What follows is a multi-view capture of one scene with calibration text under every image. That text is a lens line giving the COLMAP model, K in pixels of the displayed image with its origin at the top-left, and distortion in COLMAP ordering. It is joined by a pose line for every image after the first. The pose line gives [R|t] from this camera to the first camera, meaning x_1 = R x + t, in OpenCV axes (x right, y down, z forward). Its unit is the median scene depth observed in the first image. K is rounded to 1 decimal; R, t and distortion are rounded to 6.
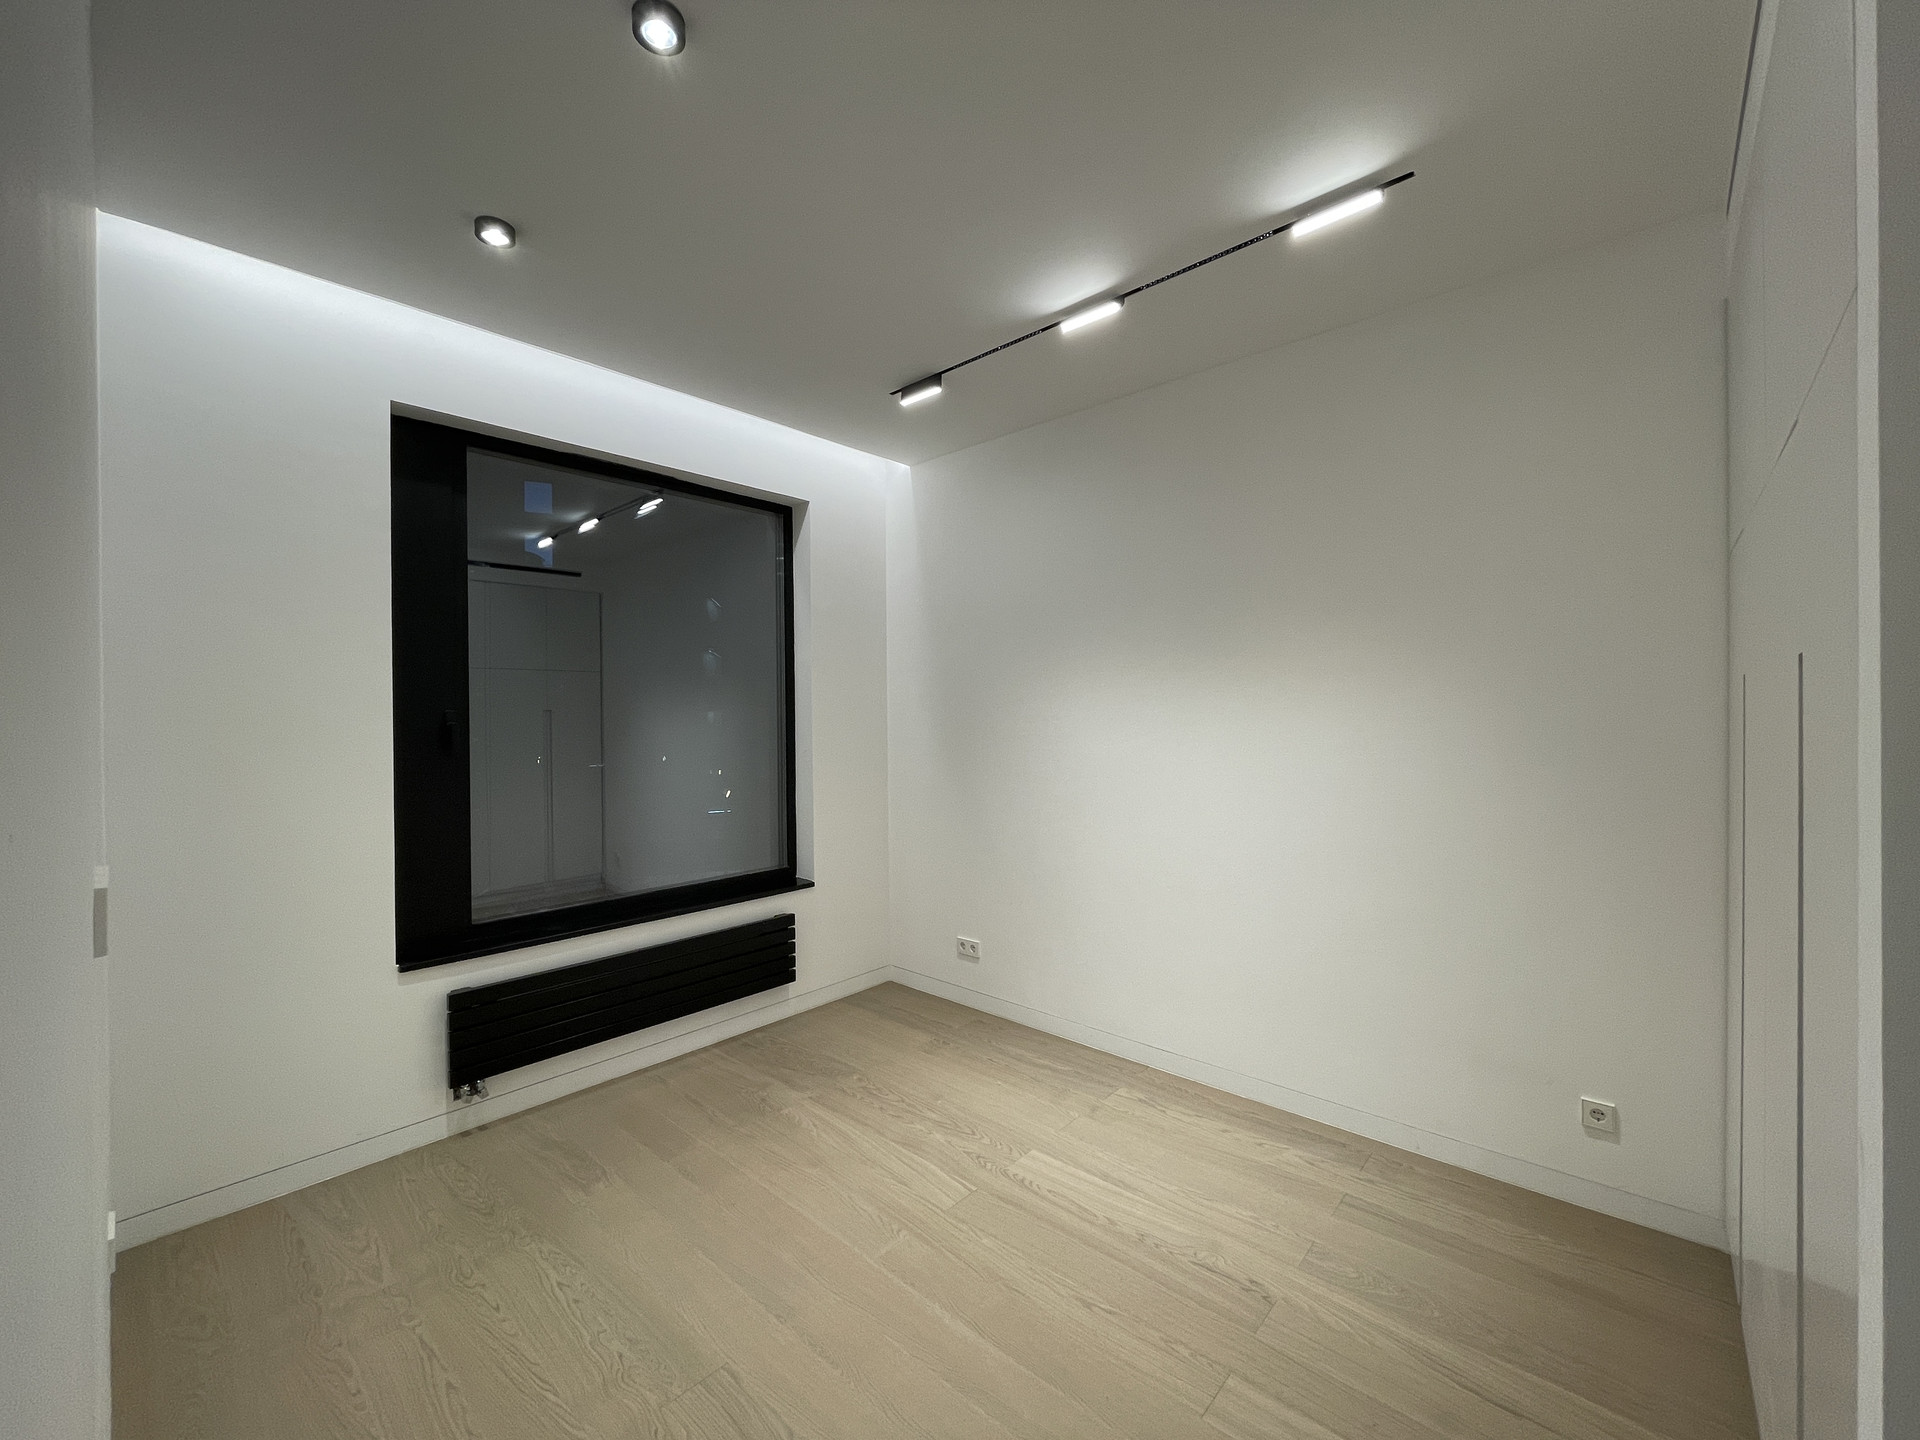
lens RADIAL K [[775.7, 0, 965.6], [0, 775.7, 709.5], [0, 0, 1]] dist [-0.001249, -0.000491]
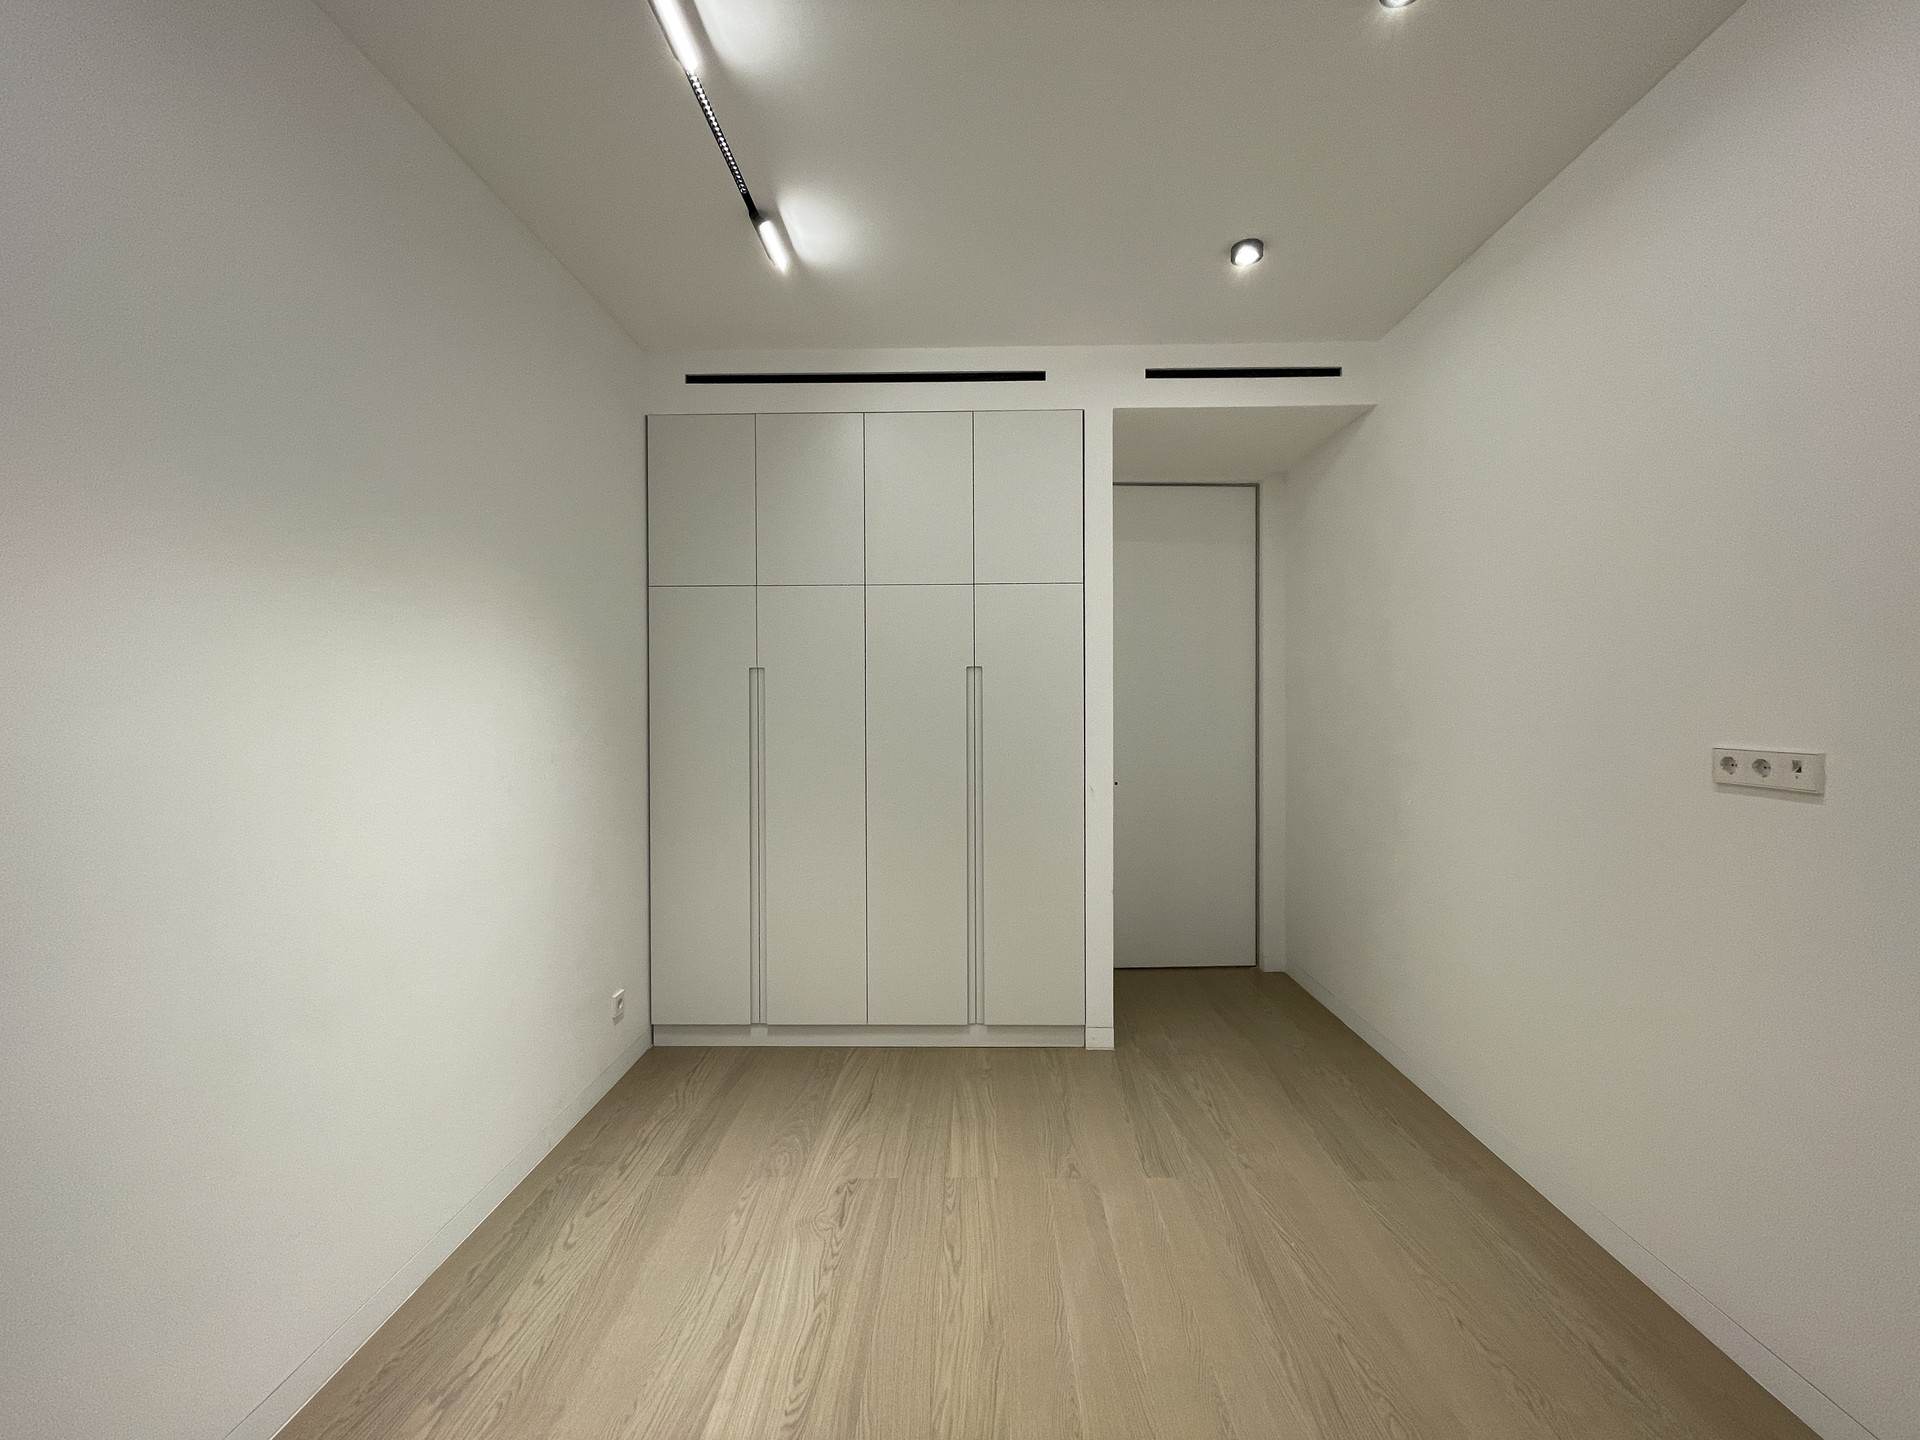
lens RADIAL K [[775.7, 0, 965.6], [0, 775.7, 709.5], [0, 0, 1]] dist [-0.001249, -0.000491]
pose [[-0.652404, 0.007449, 0.757835, -0.482390], [0.001724, 0.999964, -0.008344, 0.050729], [-0.757869, -0.004137, -0.652393, 1.299606]]
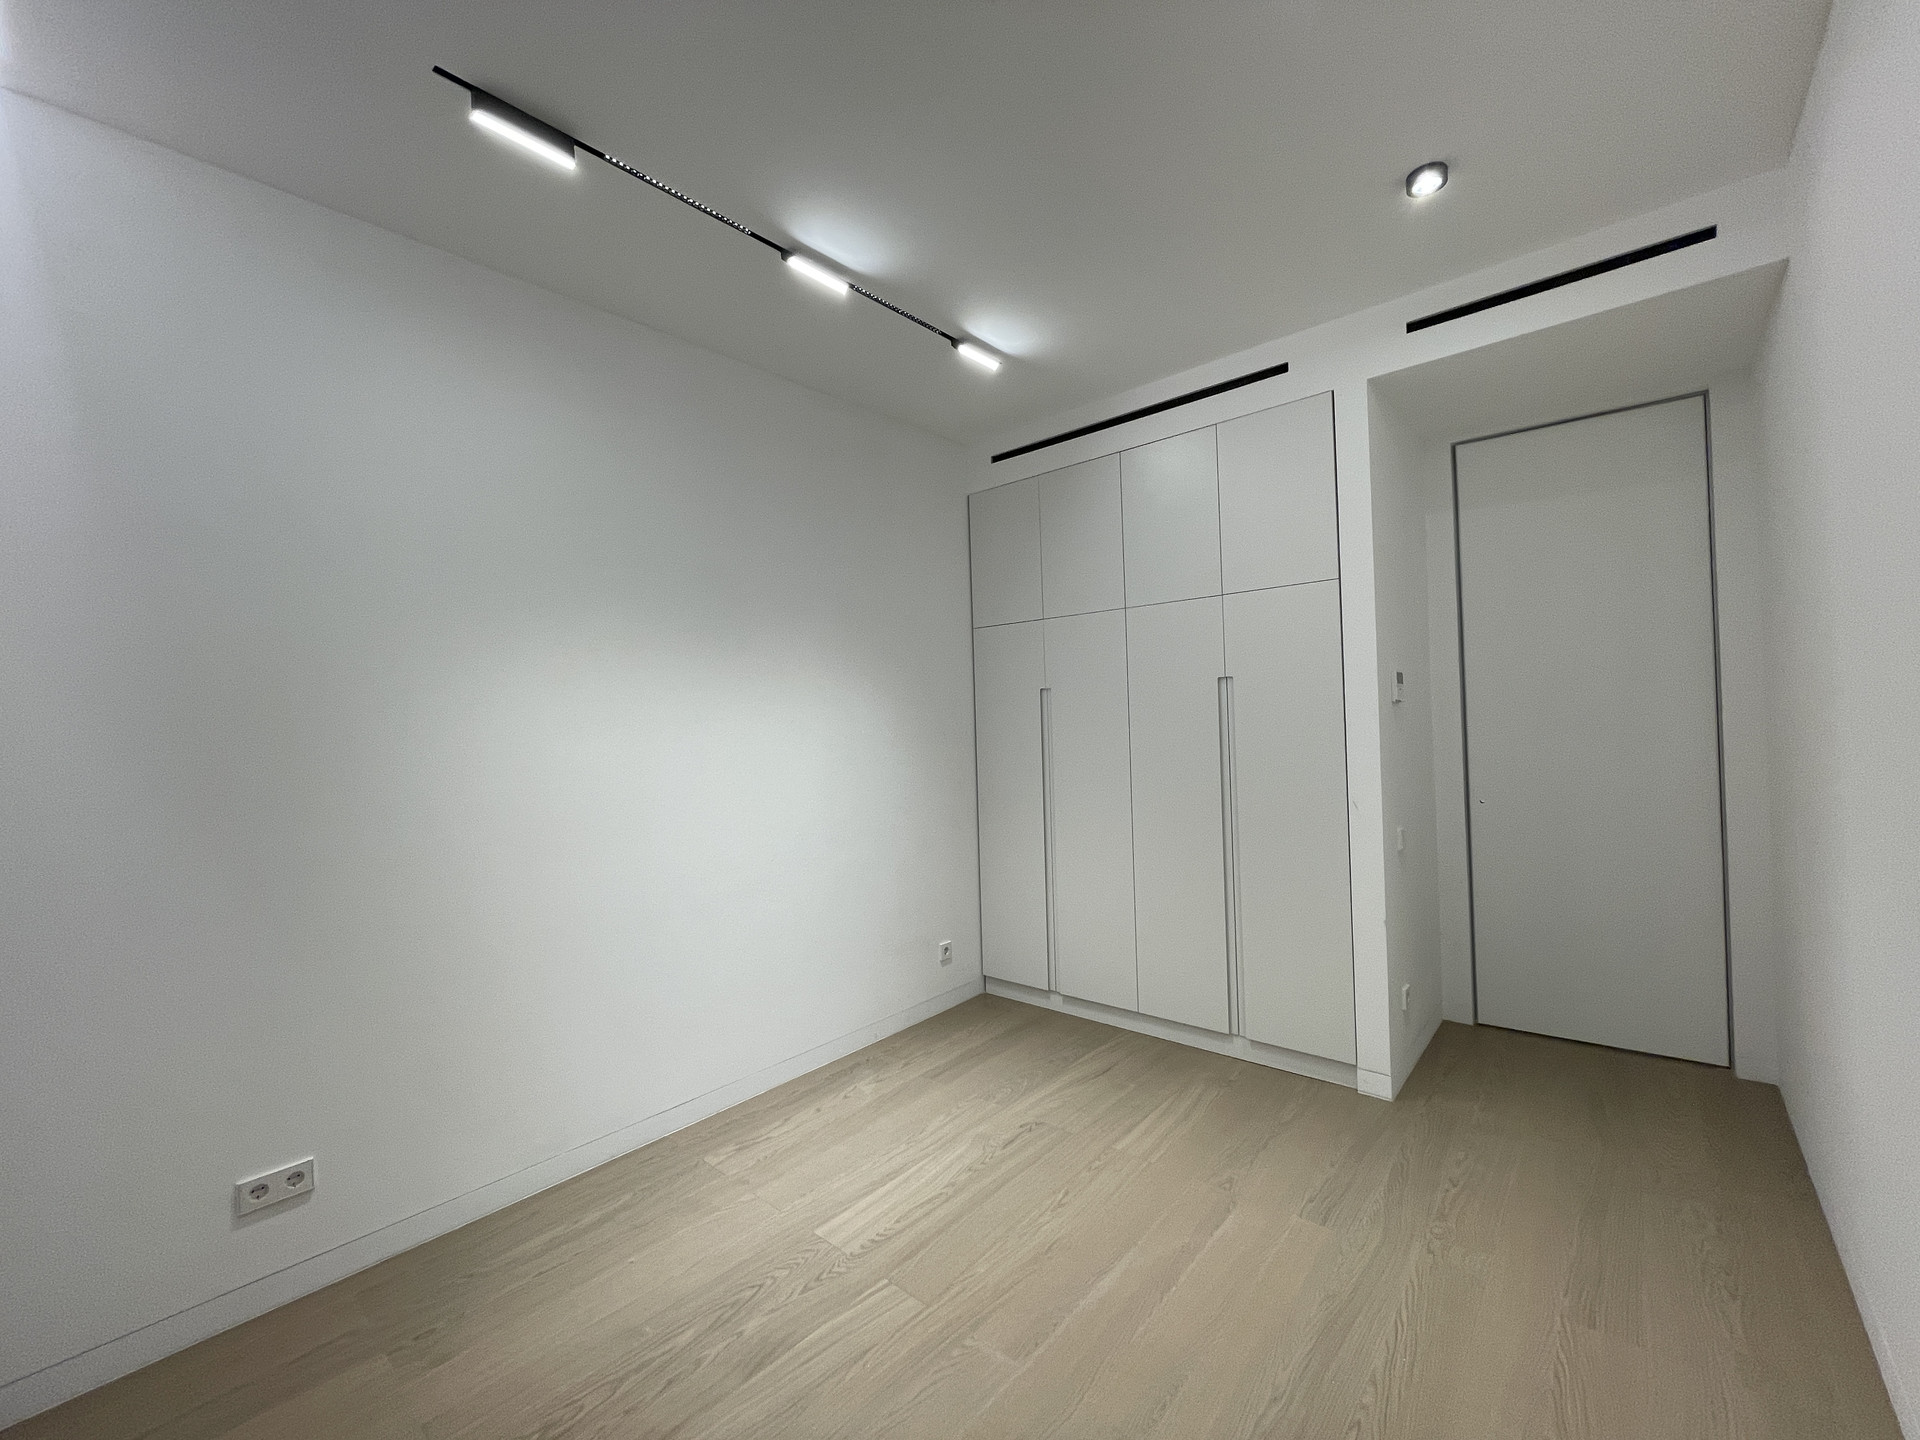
lens RADIAL K [[775.7, 0, 965.6], [0, 775.7, 709.5], [0, 0, 1]] dist [-0.001249, -0.000491]
pose [[-0.013808, 0.024142, 0.999613, -0.800118], [0.024431, 0.999418, -0.023800, 0.043320], [-0.999606, 0.024093, -0.014389, 0.900478]]
